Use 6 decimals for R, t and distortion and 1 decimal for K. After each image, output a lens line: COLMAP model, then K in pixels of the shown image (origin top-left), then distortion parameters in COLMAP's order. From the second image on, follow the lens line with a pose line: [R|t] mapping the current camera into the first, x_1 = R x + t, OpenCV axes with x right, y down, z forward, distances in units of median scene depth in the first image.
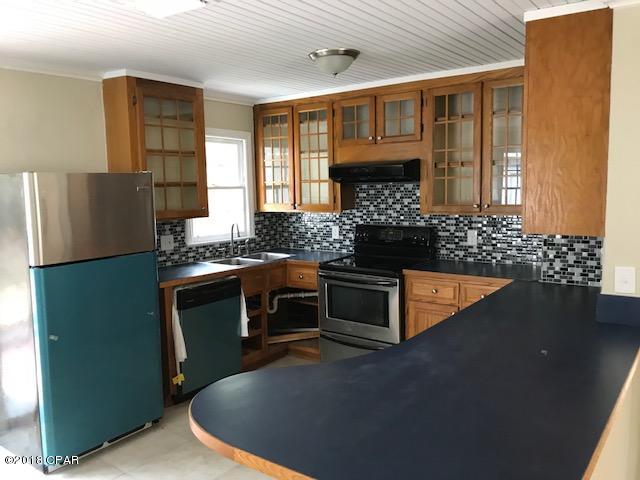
lens RADIAL K [[528.0, 0, 316.9], [0, 528.0, 237.0], [0, 0, 1]] dist [0.050887, -0.062599]
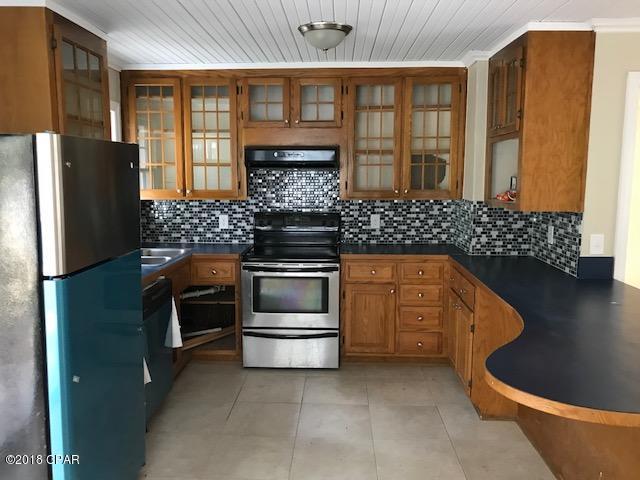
lens RADIAL K [[528.0, 0, 318.4], [0, 528.0, 237.3], [0, 0, 1]] dist [0.050887, -0.062599]
pose [[0.827395, -0.047147, 0.559638, -0.408658], [0.039990, 0.998887, 0.025029, 0.002053], [-0.560195, 0.001671, 0.828359, 0.174684]]
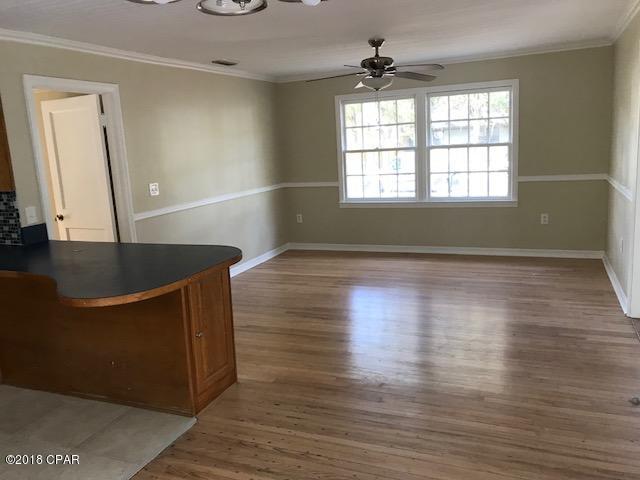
lens RADIAL K [[528.0, 0, 311.3], [0, 528.0, 237.6], [0, 0, 1]] dist [0.050887, -0.062599]
pose [[-0.215223, -0.141540, 0.966253, -0.655765], [0.164030, 0.970144, 0.178646, -0.000773], [-0.962691, 0.196943, -0.185581, 0.290212]]
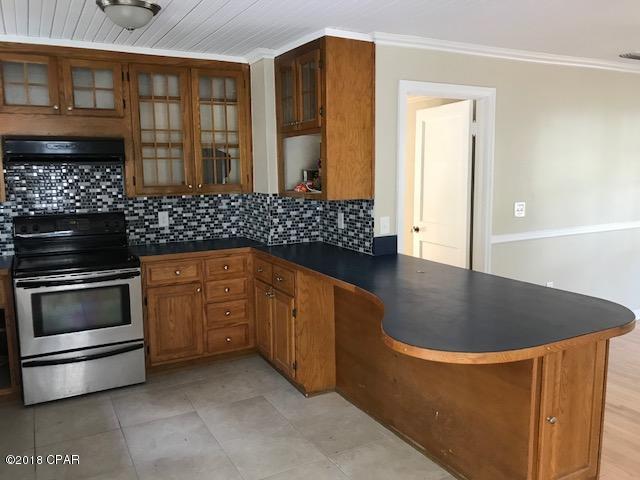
lens RADIAL K [[528.0, 0, 321.2], [0, 528.0, 234.9], [0, 0, 1]] dist [0.050887, -0.062599]
pose [[0.421460, -0.097316, 0.901610, -0.499135], [0.096979, 0.993361, 0.061886, -0.002434], [-0.901646, 0.061354, 0.428100, 0.297642]]
